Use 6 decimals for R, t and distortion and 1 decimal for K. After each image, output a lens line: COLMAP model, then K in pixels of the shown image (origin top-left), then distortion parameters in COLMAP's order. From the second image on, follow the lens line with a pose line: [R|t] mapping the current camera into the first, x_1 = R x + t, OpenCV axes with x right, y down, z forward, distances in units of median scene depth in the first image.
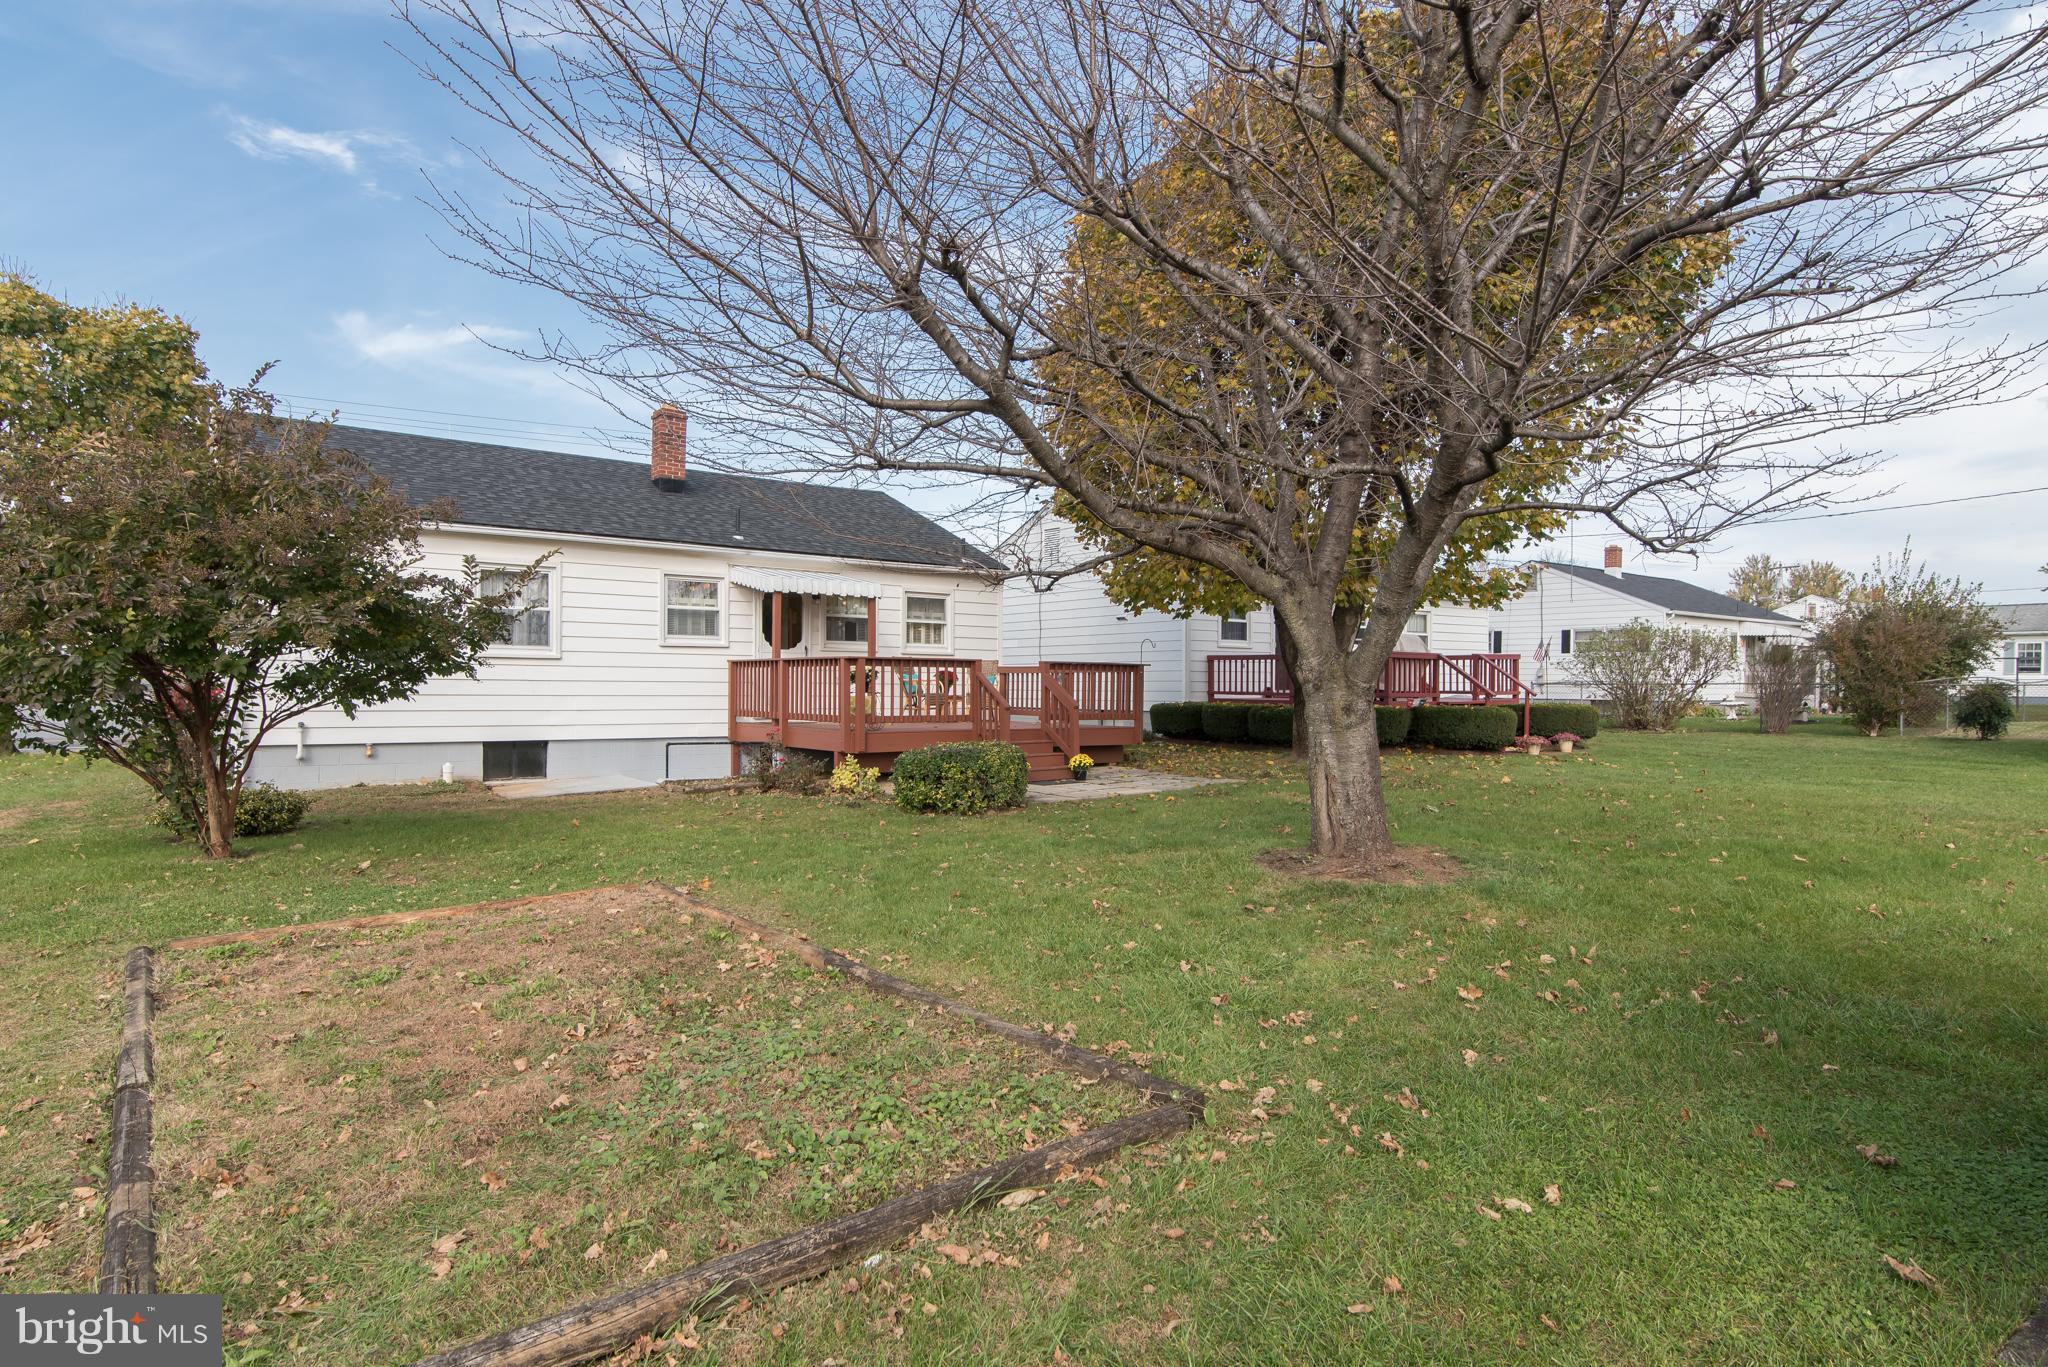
lens RADIAL K [[1157.6, 0, 1028.9], [0, 1157.6, 655.7], [0, 0, 1]] dist [-0.015862, 0.000051]
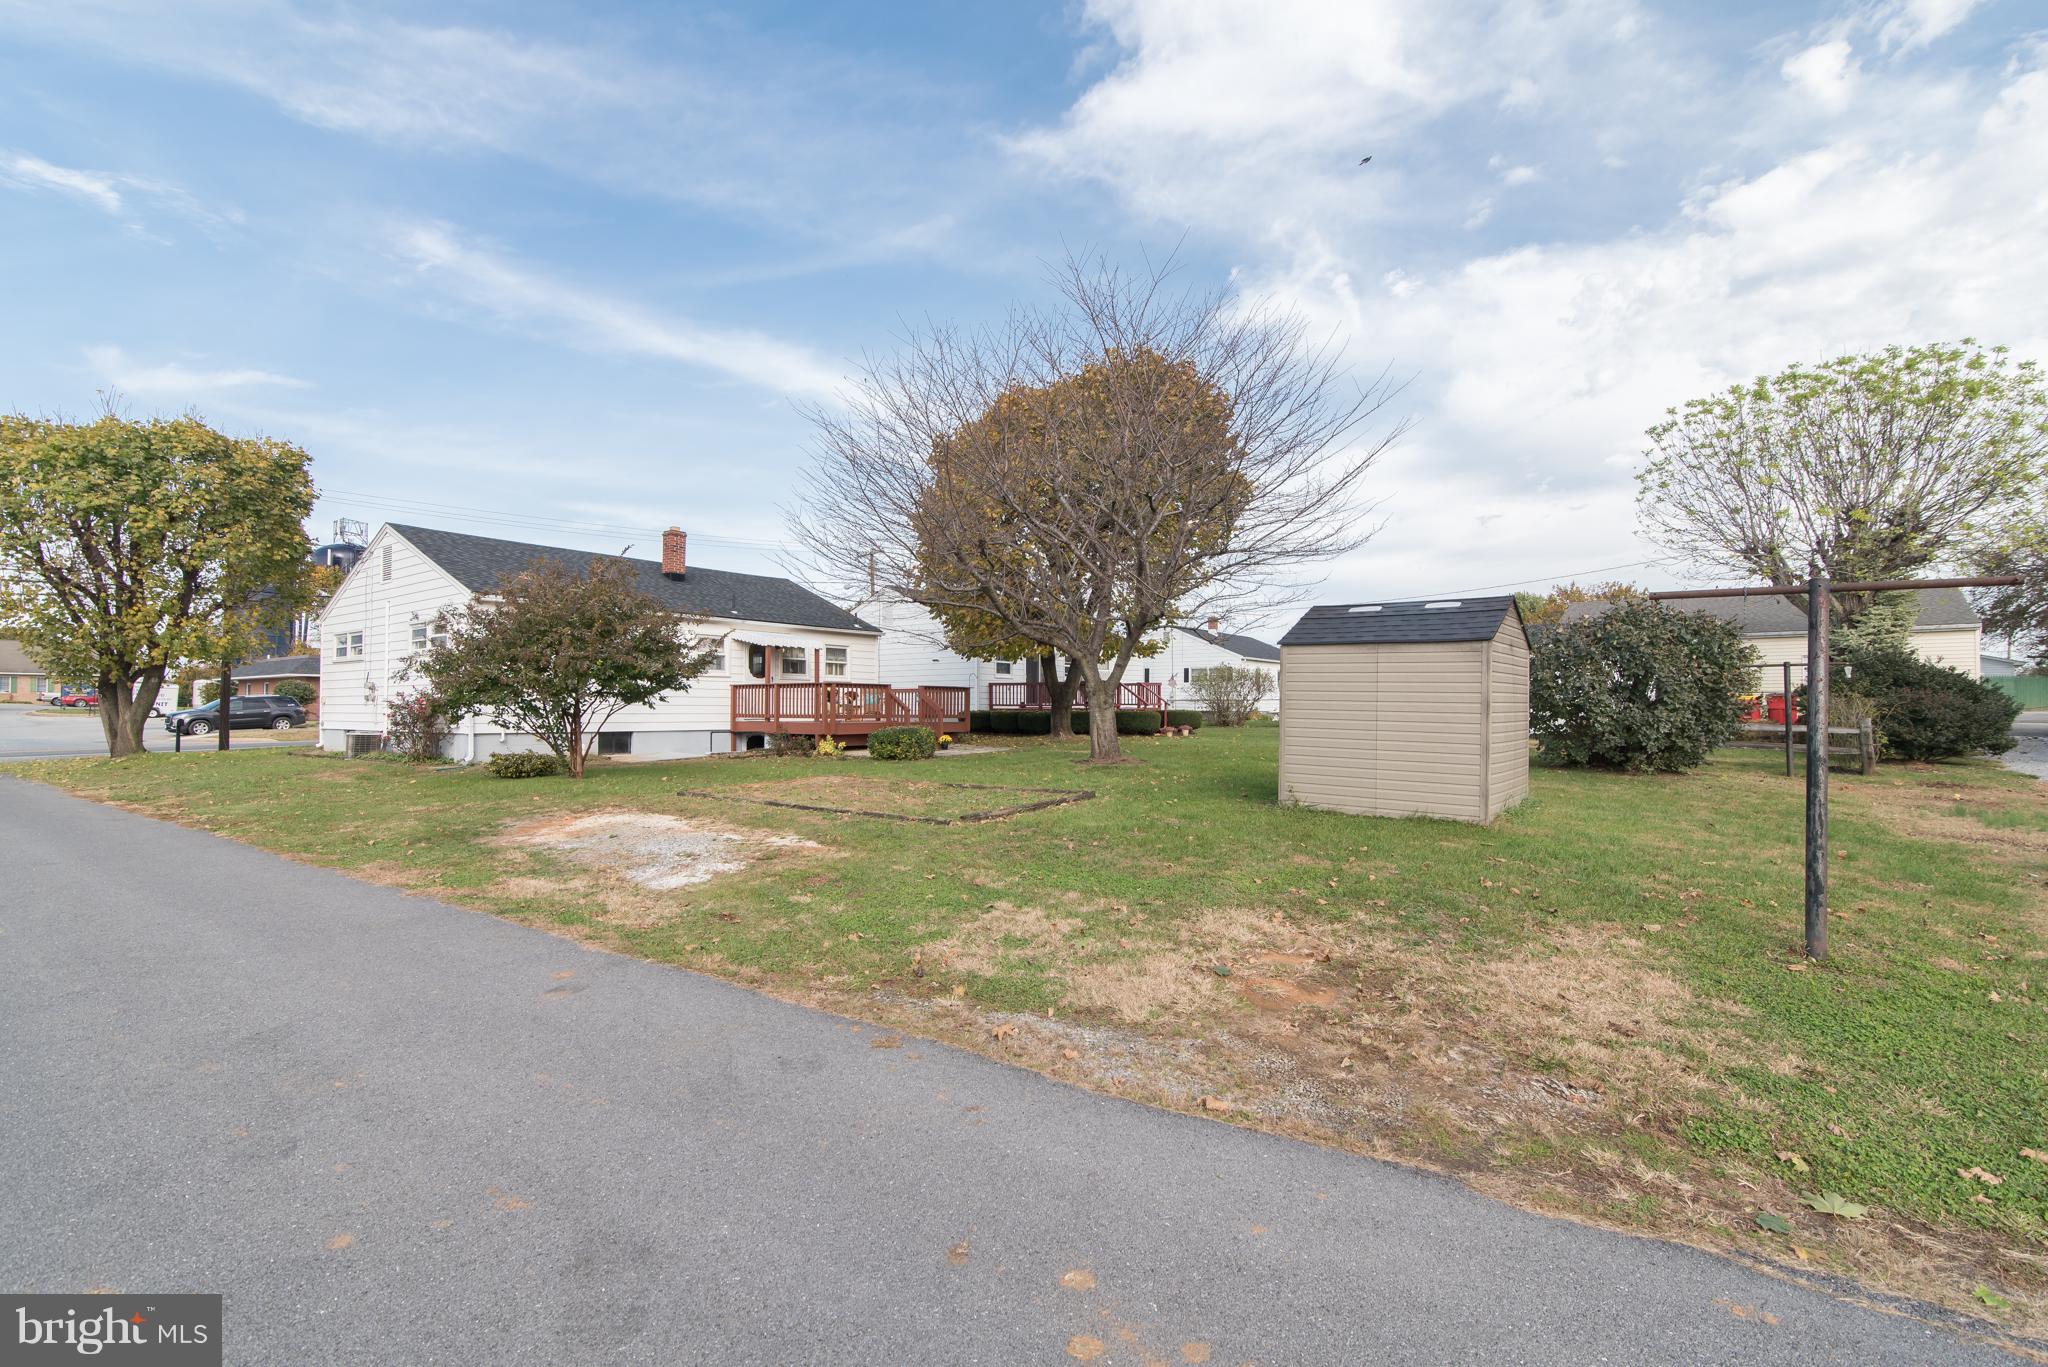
lens RADIAL K [[921.8, 0, 1028.1], [0, 921.8, 692.0], [0, 0, 1]] dist [0.017447, -0.003039]
pose [[0.965445, 0.000988, 0.260604, -0.175612], [-0.003576, 0.999949, 0.009458, 0.000335], [-0.260582, -0.010064, 0.965399, -0.389926]]
